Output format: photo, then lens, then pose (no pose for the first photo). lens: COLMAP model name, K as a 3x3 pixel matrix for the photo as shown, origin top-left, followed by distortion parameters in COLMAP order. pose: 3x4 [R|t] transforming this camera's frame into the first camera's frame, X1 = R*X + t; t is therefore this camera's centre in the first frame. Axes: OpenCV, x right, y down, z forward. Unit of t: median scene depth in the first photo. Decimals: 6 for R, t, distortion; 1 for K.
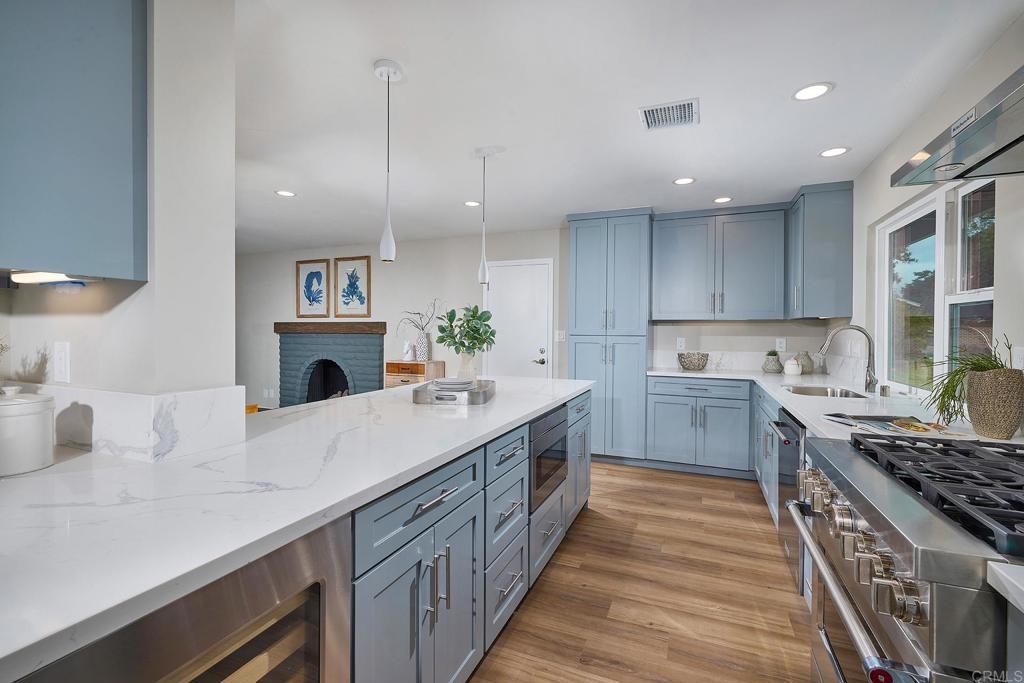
lens RADIAL K [[441.9, 0, 508.9], [0, 441.9, 337.0], [0, 0, 1]] dist [-0.001352, -0.000062]
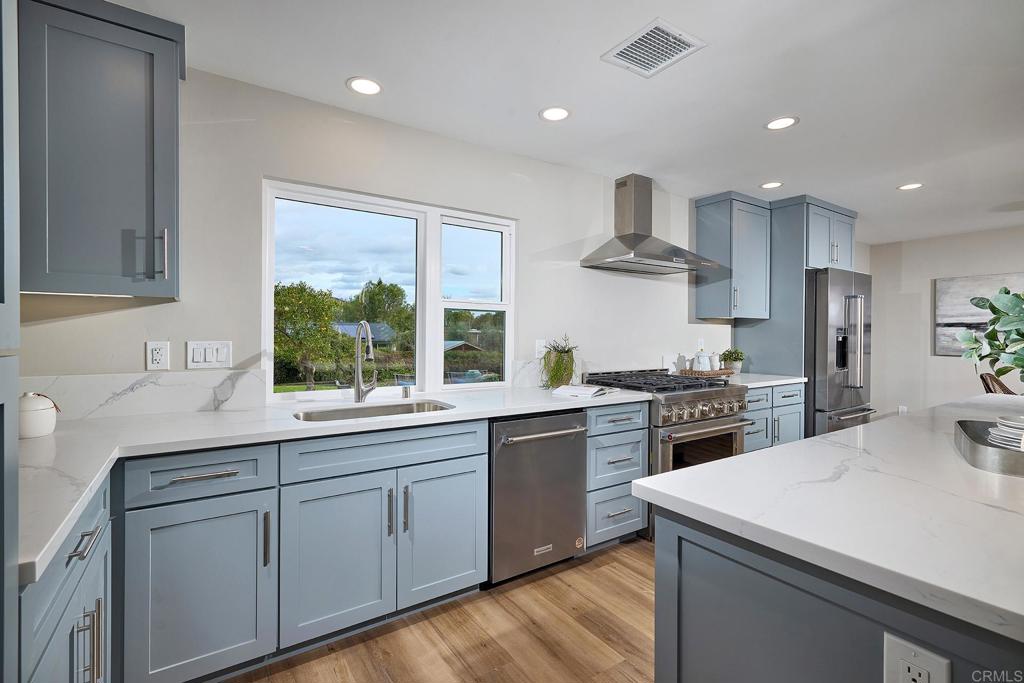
lens RADIAL K [[457.0, 0, 511.9], [0, 457.0, 337.6], [0, 0, 1]] dist [0.000393, 0.000086]
pose [[-0.833103, -0.015223, 0.552909, 0.085444], [-0.006452, 0.999821, 0.017807, -0.011430], [-0.553080, 0.011268, -0.833052, 1.278351]]
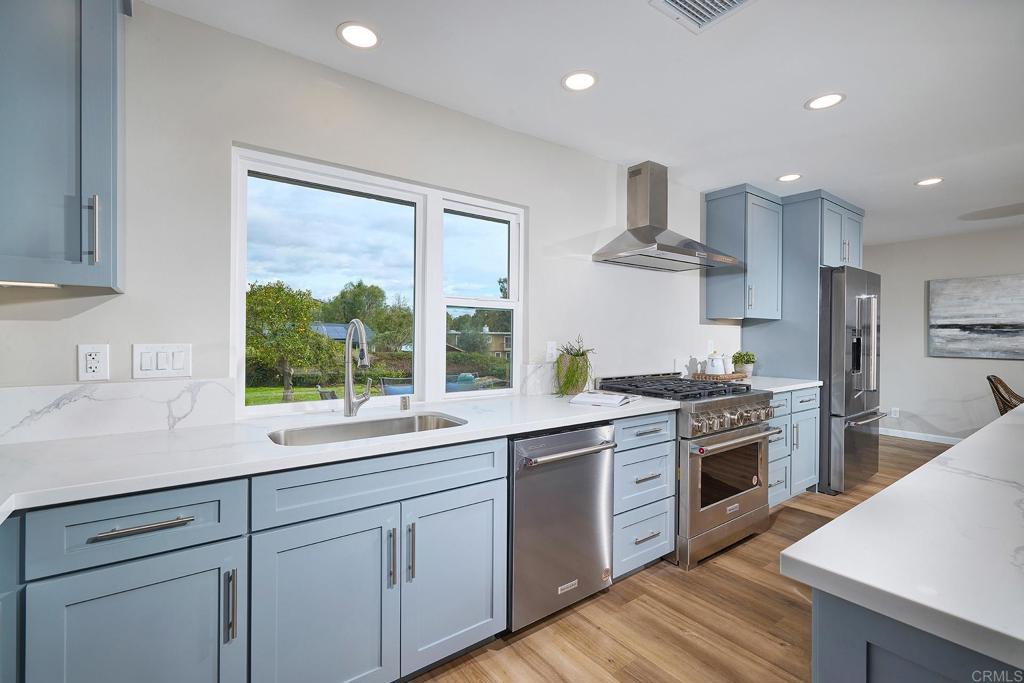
lens RADIAL K [[441.9, 0, 508.9], [0, 441.9, 337.0], [0, 0, 1]] dist [-0.001352, -0.000062]
pose [[-0.859011, -0.013582, 0.511777, 0.200724], [-0.007607, 0.999876, 0.013766, -0.009717], [-0.511900, 0.007932, -0.859008, 1.208264]]
